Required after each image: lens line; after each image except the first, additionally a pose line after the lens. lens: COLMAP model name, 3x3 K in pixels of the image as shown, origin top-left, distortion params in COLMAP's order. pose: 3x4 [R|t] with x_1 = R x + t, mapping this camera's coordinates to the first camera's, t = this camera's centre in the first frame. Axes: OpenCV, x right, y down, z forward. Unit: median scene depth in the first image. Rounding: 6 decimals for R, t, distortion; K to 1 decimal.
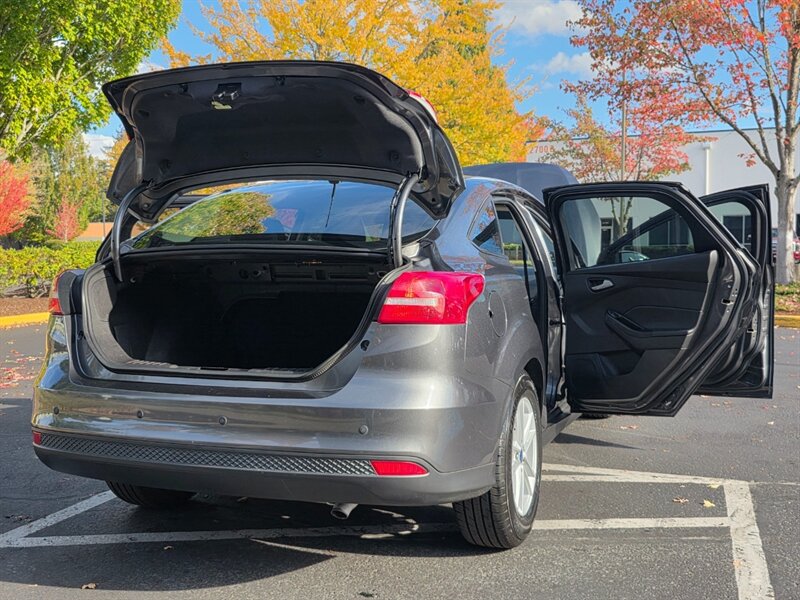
lens RADIAL K [[857.4, 0, 410.7], [0, 857.4, 299.1], [0, 0, 1]] dist [0.060570, -0.020812]
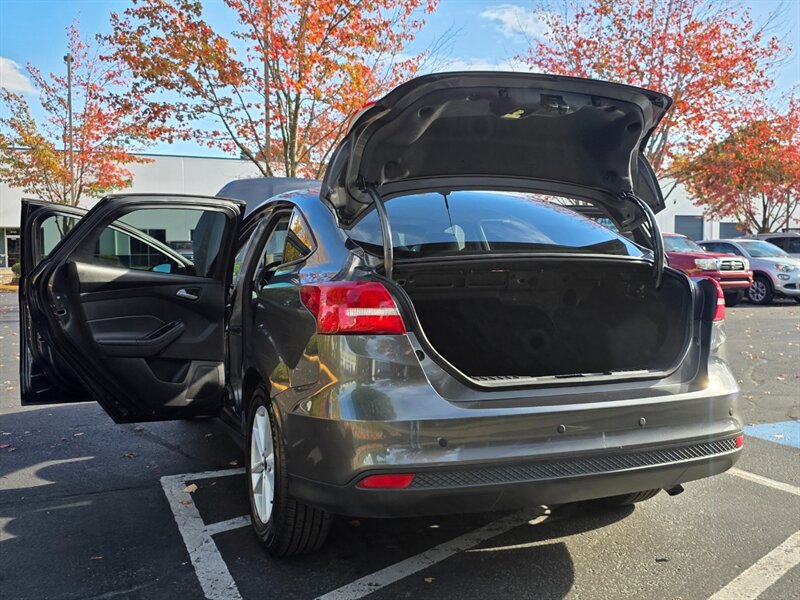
lens RADIAL K [[756.9, 0, 411.9], [0, 756.9, 297.9], [0, 0, 1]] dist [0.043371, -0.010840]
pose [[0.738856, -0.032396, 0.673084, -0.807760], [0.036538, 0.999300, 0.007988, -0.020992], [-0.672872, 0.018692, 0.739523, 0.391485]]
